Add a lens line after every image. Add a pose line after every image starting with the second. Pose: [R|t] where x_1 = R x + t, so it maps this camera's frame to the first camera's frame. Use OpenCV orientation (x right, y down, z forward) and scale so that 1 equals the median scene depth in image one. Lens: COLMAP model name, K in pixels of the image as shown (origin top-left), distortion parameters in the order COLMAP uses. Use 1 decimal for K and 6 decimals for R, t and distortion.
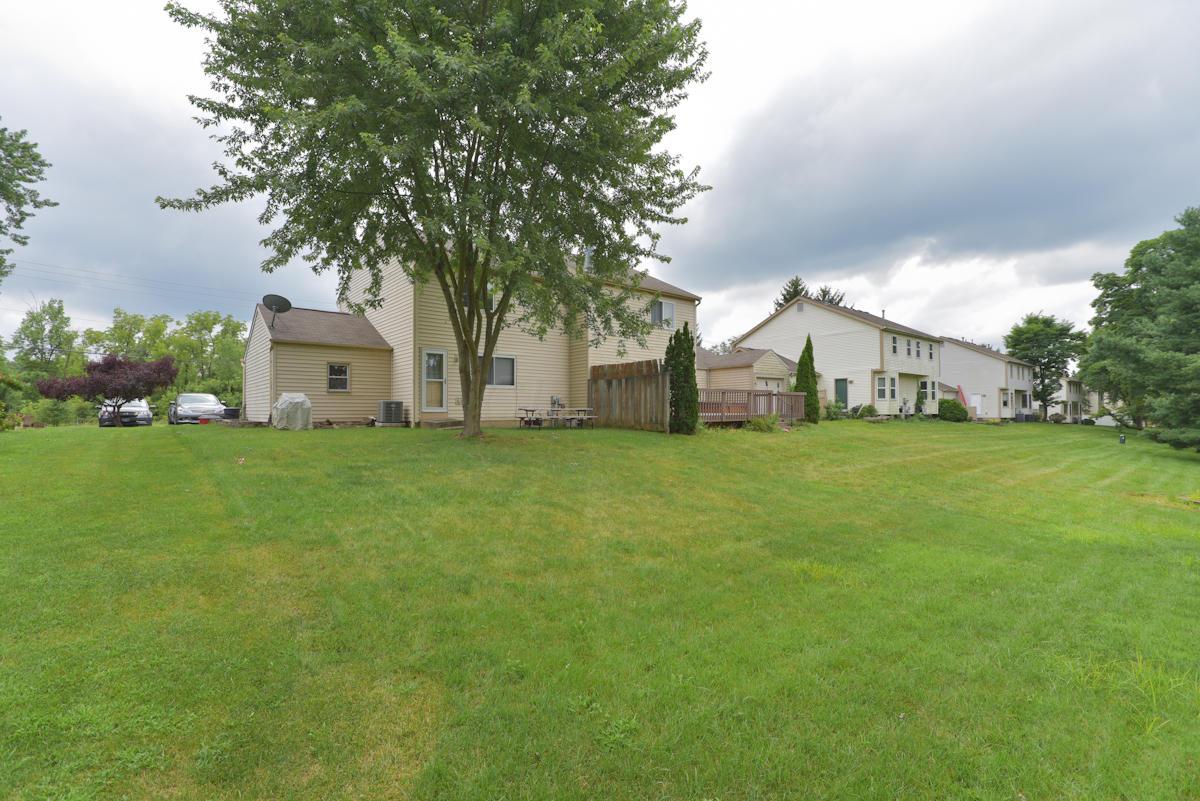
lens RADIAL K [[538.1, 0, 602.5], [0, 538.1, 404.7], [0, 0, 1]] dist [-0.019764, -0.000557]
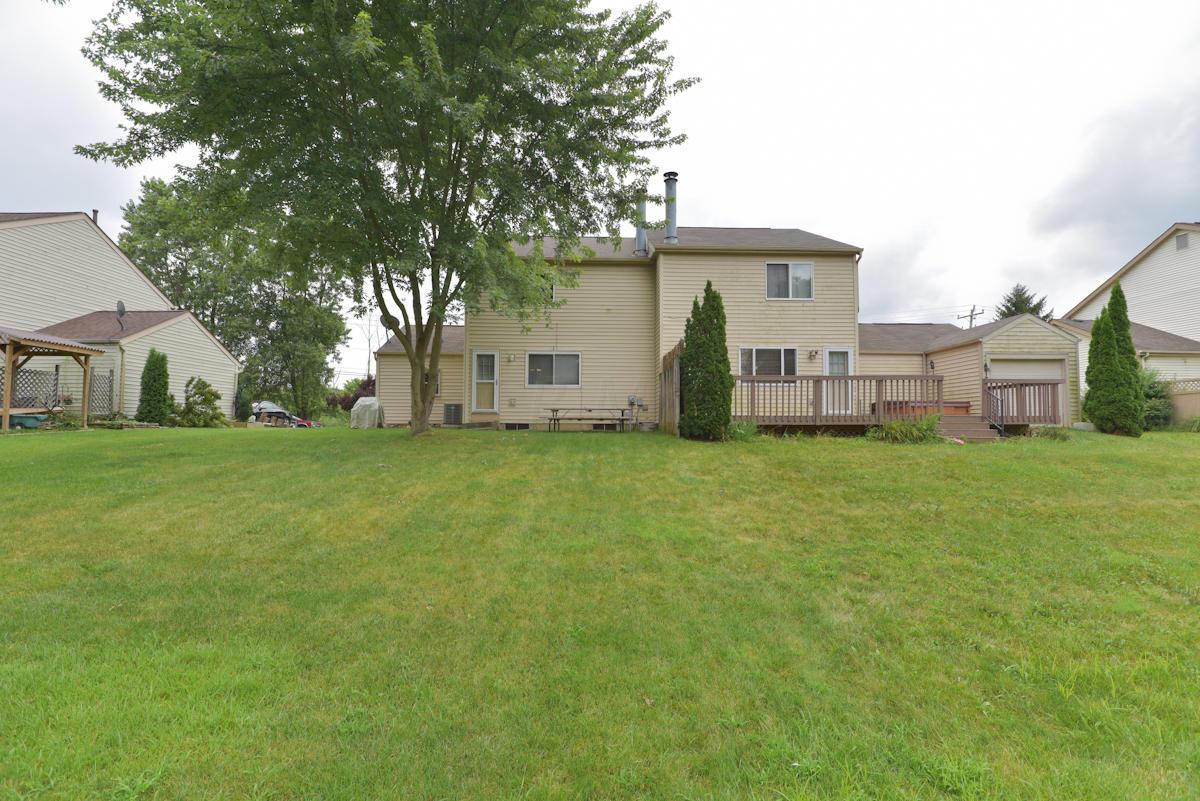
lens RADIAL K [[538.1, 0, 602.5], [0, 538.1, 404.7], [0, 0, 1]] dist [-0.019764, -0.000557]
pose [[0.797483, -0.019800, -0.603017, 0.431280], [0.004019, 0.999614, -0.027507, 0.024010], [0.603329, 0.019513, 0.797254, 0.336141]]
